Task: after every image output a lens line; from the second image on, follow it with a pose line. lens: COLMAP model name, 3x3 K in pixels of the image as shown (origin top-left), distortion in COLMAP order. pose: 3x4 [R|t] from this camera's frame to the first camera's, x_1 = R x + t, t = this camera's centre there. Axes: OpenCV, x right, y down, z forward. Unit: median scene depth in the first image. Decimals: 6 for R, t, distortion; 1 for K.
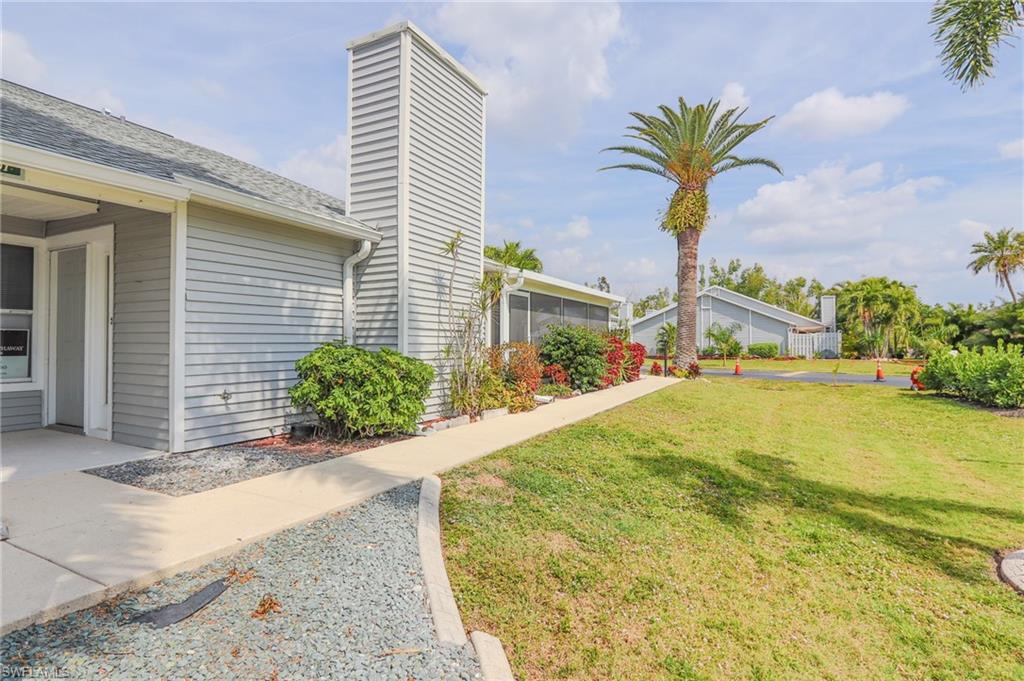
lens RADIAL K [[528.1, 0, 516.1], [0, 528.1, 334.3], [0, 0, 1]] dist [-0.017674, 0.005854]
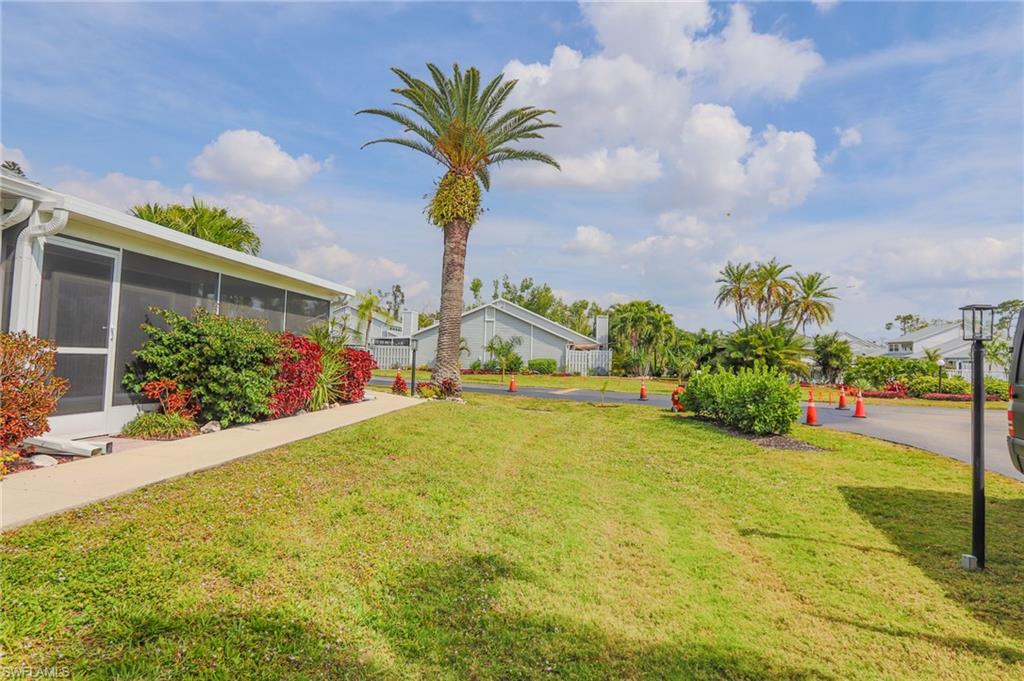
lens RADIAL K [[528.1, 0, 510.0], [0, 528.1, 340.6], [0, 0, 1]] dist [-0.017674, 0.005854]
pose [[0.935205, 0.042646, 0.351529, 0.108339], [-0.038888, 0.999086, -0.017748, 0.005073], [-0.351964, 0.002928, 0.936009, 0.163251]]
